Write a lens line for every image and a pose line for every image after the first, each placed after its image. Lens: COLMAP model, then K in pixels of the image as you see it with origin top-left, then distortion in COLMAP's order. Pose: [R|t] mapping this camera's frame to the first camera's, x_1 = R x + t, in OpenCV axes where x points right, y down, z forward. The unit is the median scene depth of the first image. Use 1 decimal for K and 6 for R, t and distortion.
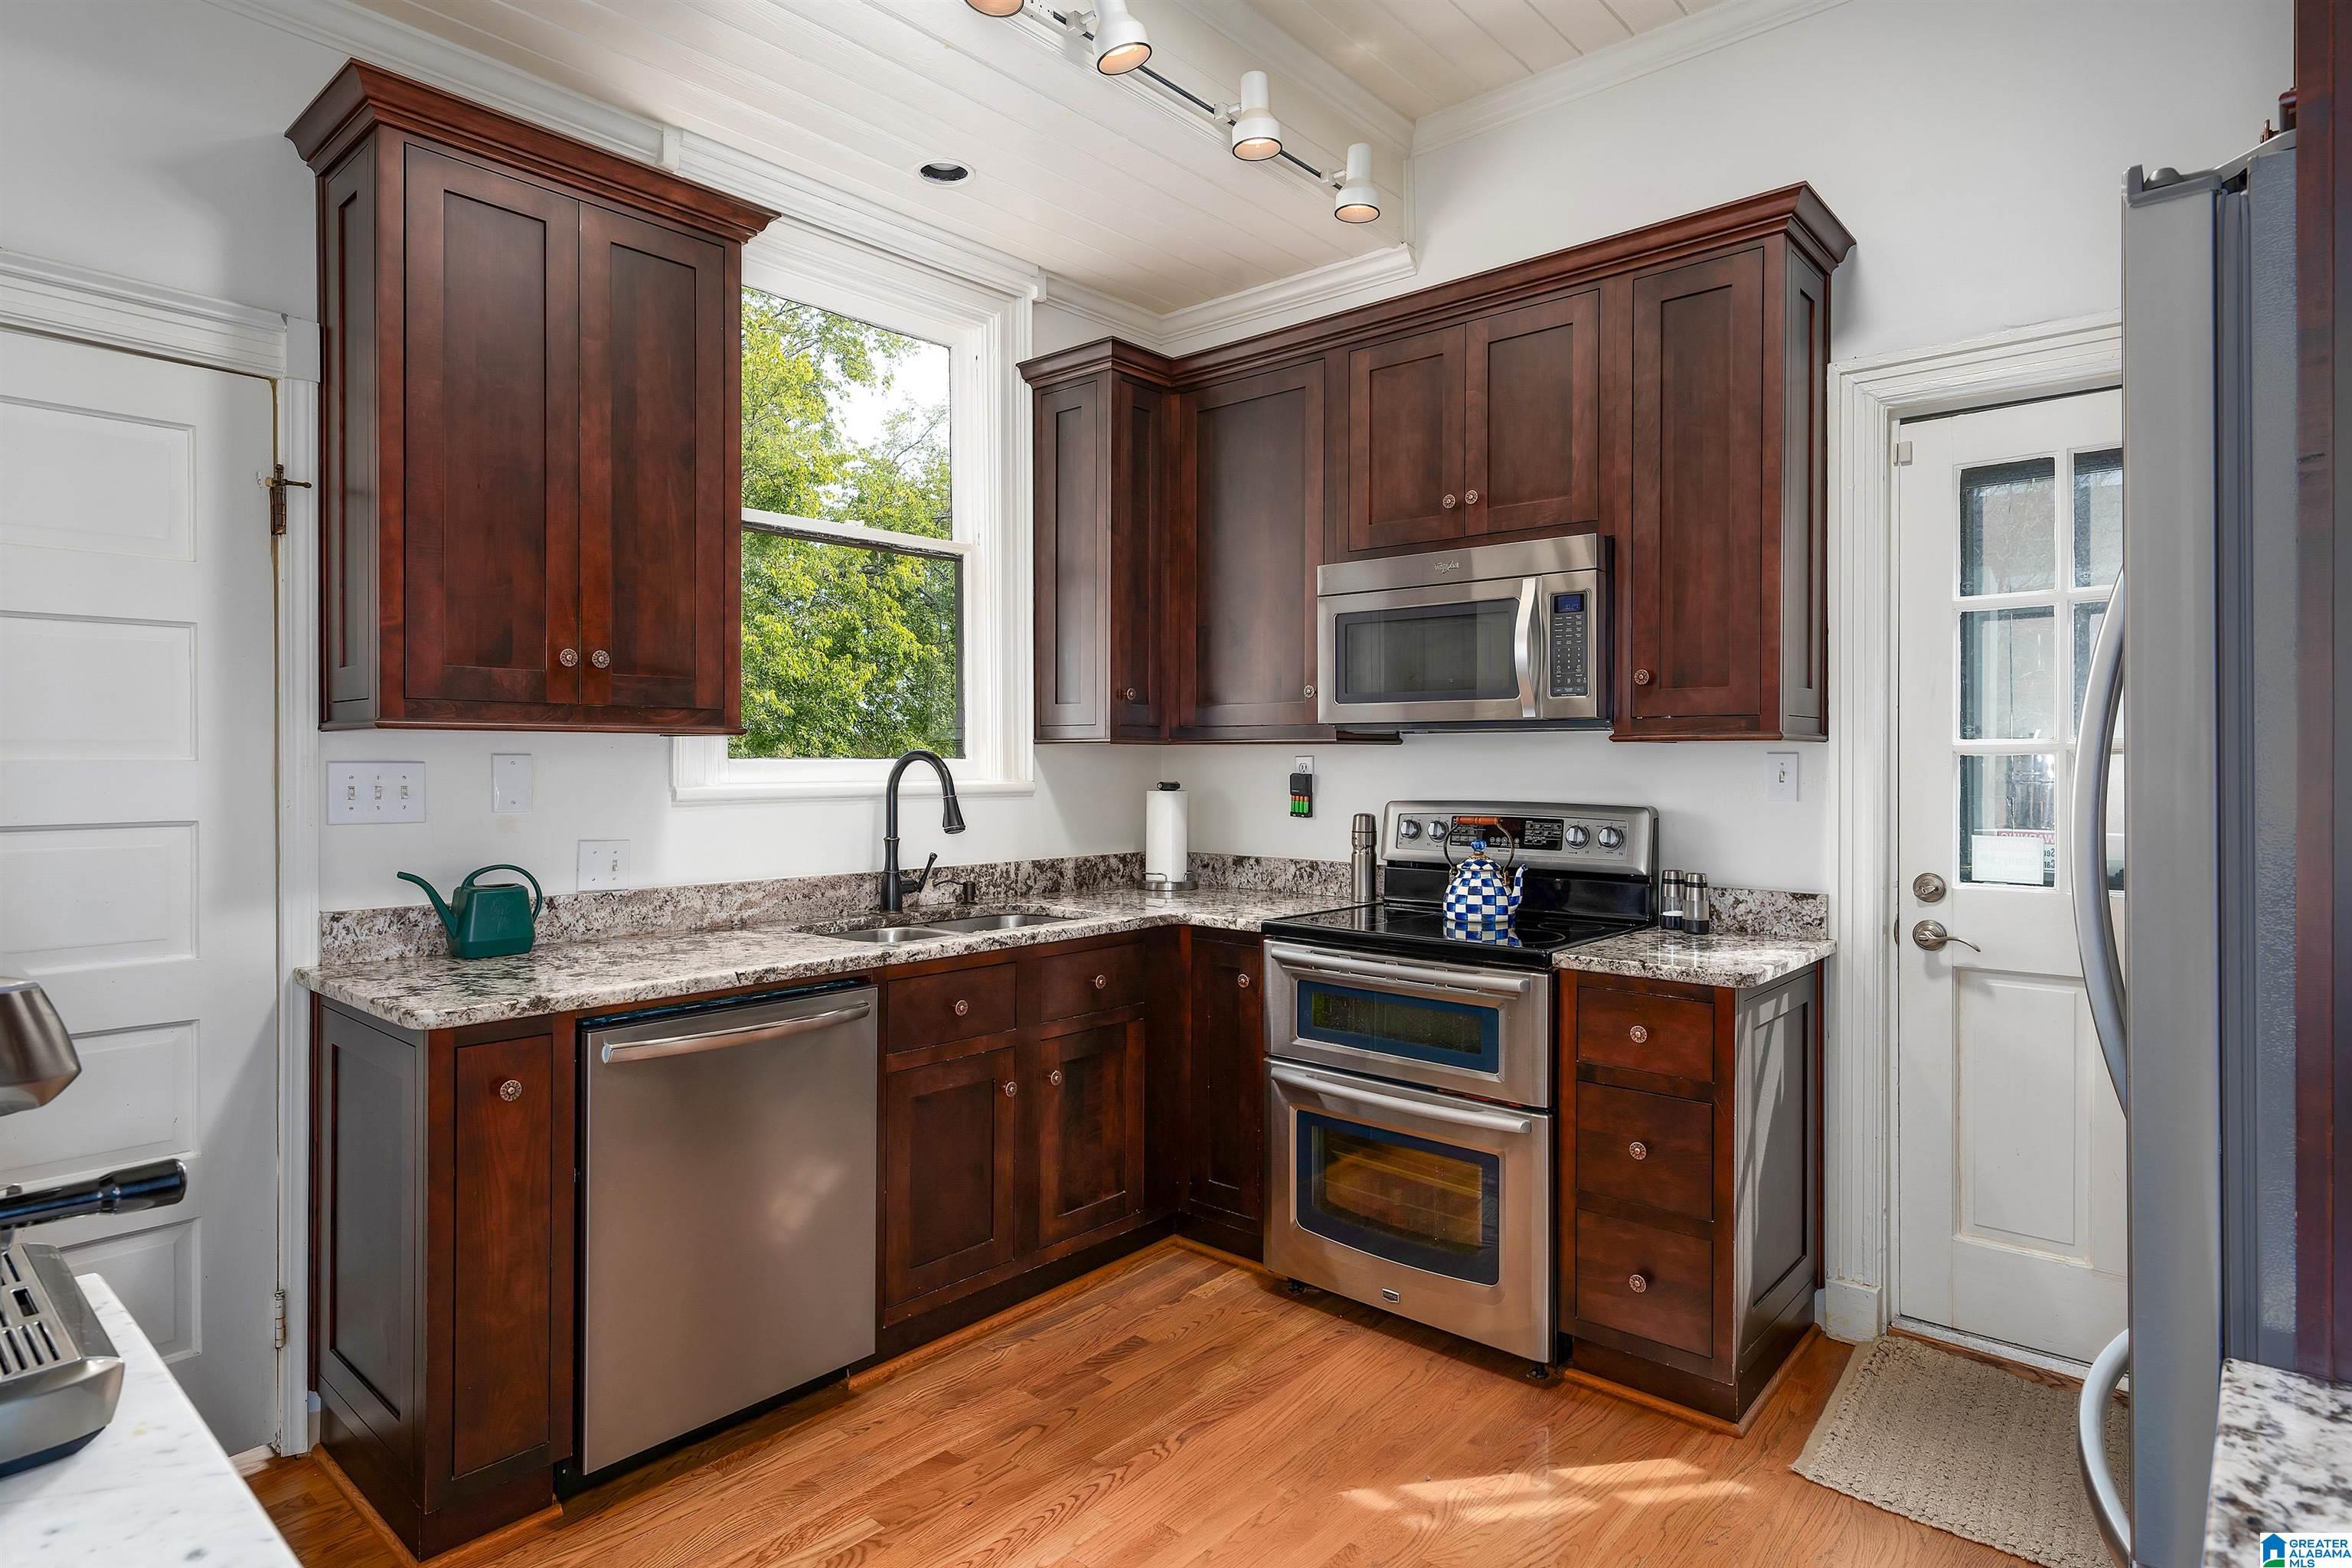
lens RADIAL K [[1257.3, 0, 1180.3], [0, 1257.3, 772.5], [0, 0, 1]] dist [0.002172, -0.000252]
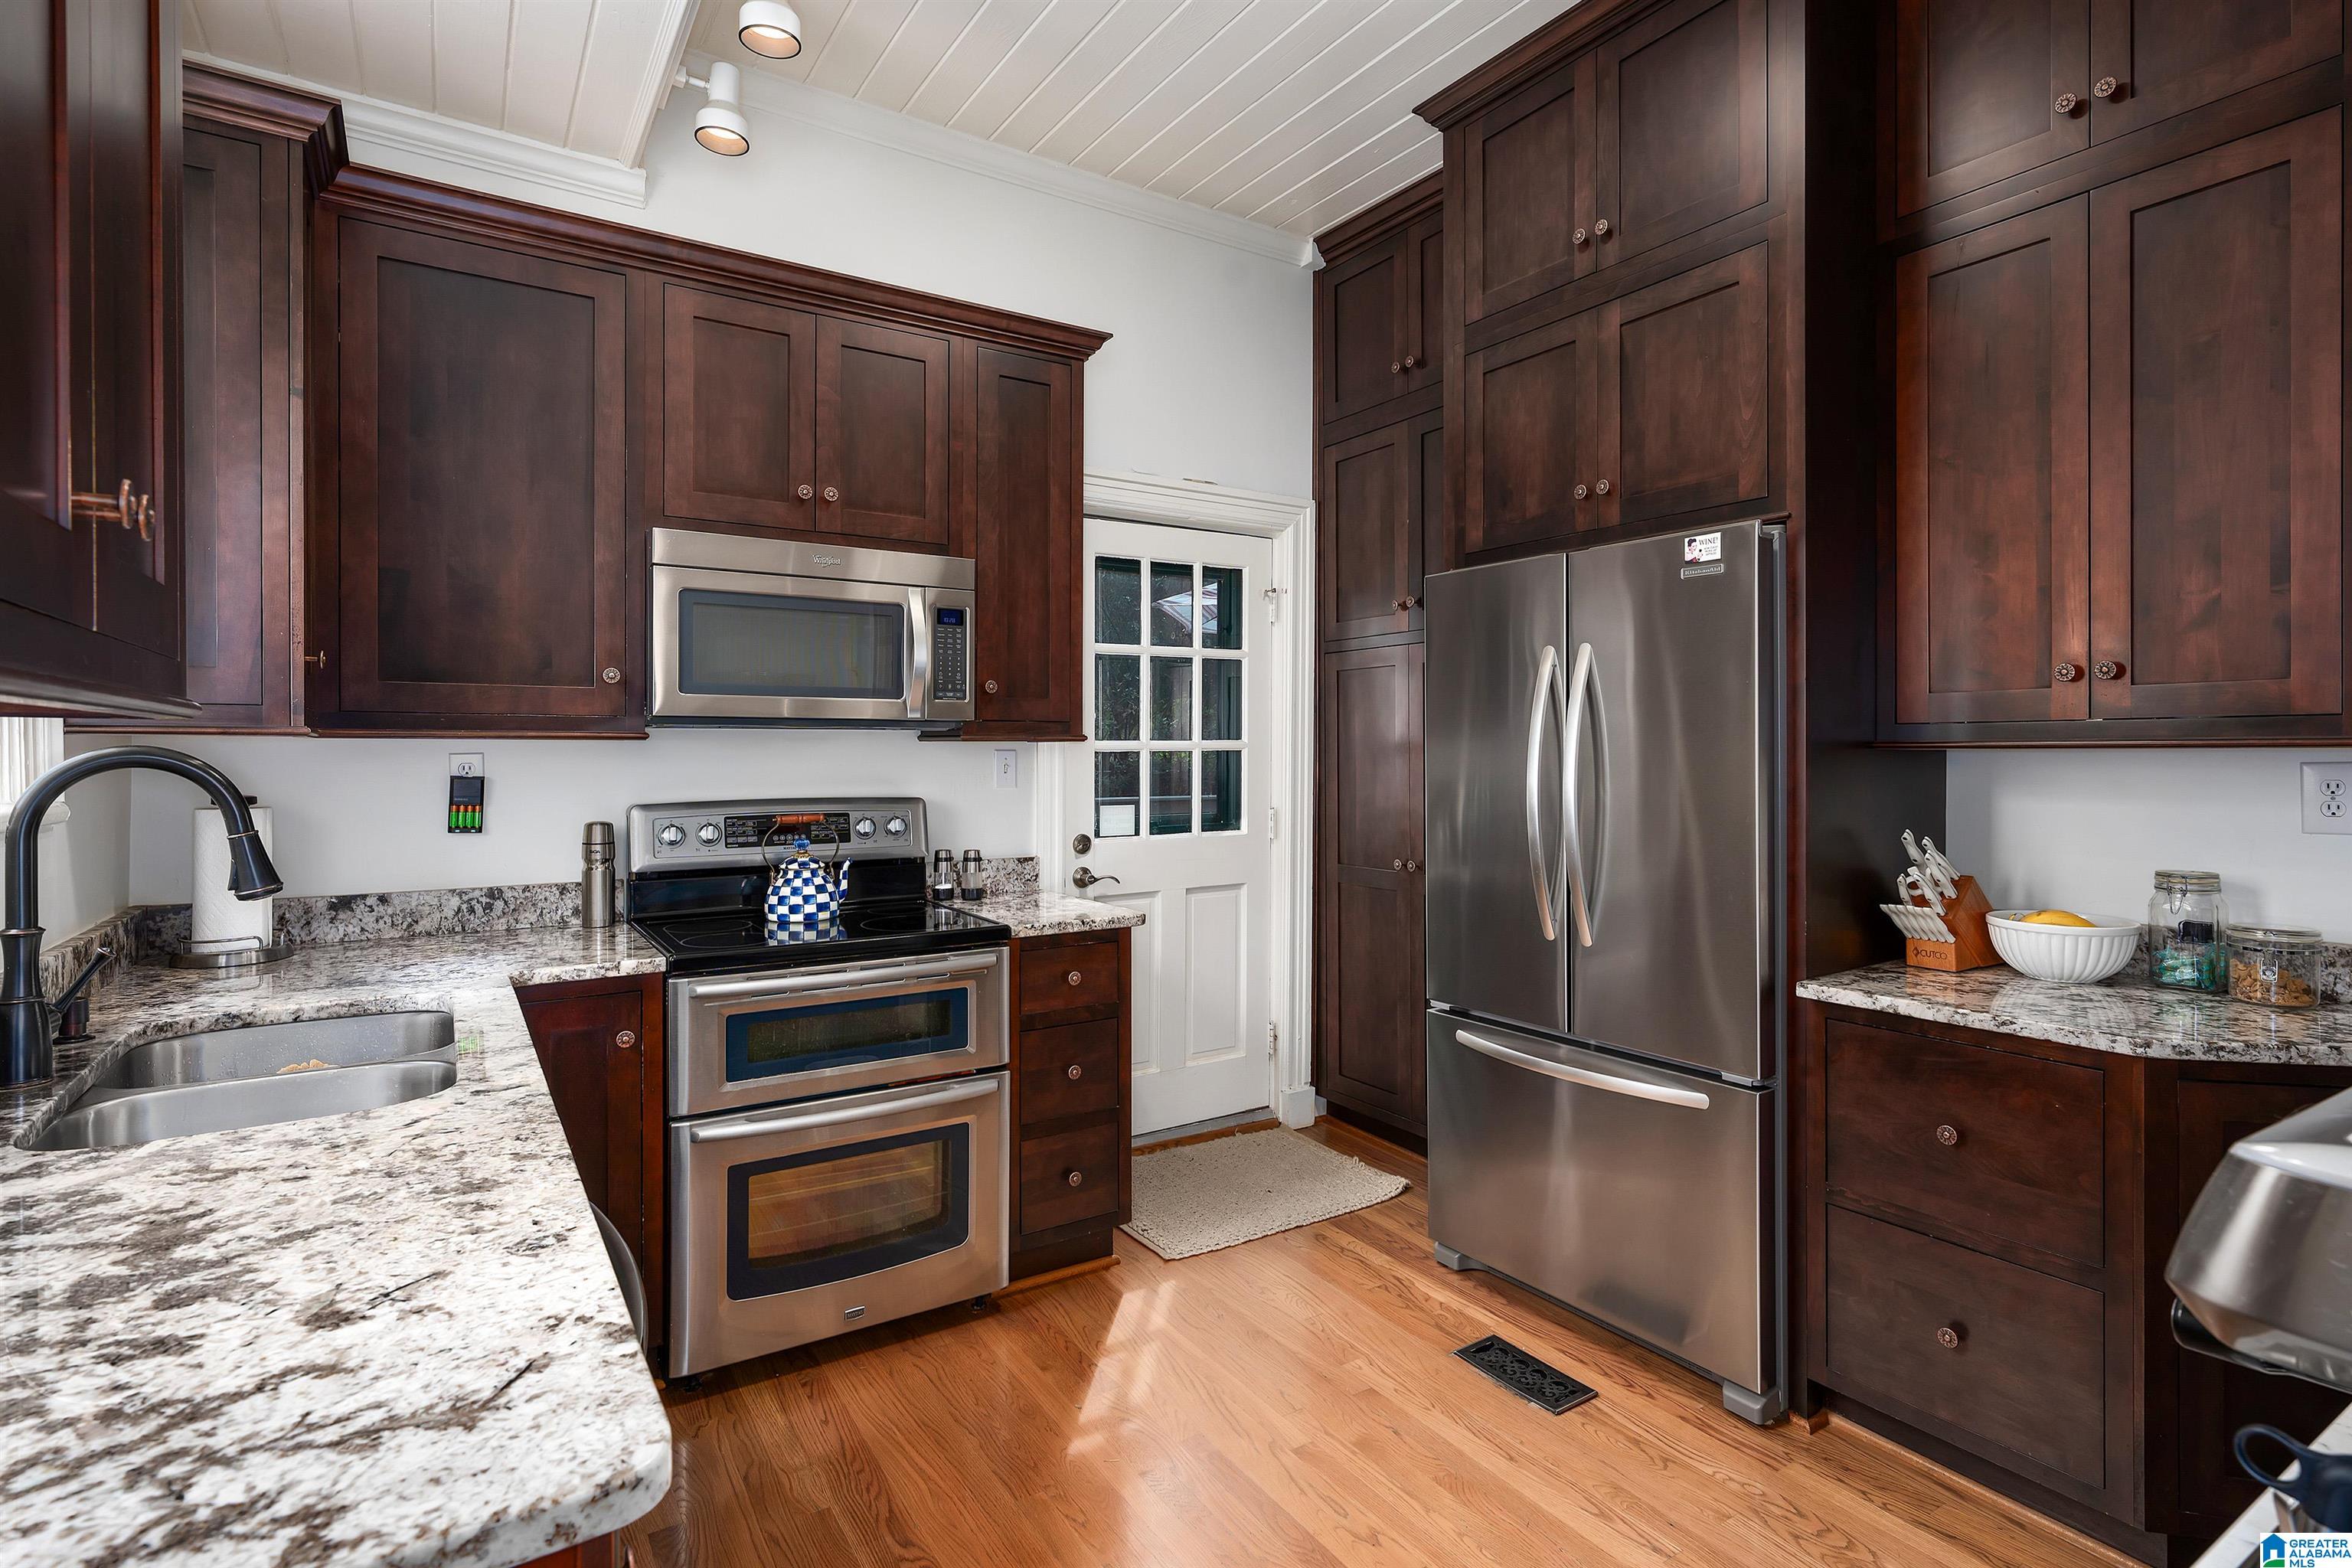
lens RADIAL K [[1146.1, 0, 1178.6], [0, 1146.1, 761.3], [0, 0, 1]] dist [-0.013275, -0.000306]
pose [[0.260492, -0.010941, 0.965414, -0.576047], [0.011204, 0.999903, 0.008308, -0.011284], [-0.965411, 0.008652, 0.260589, 0.501132]]
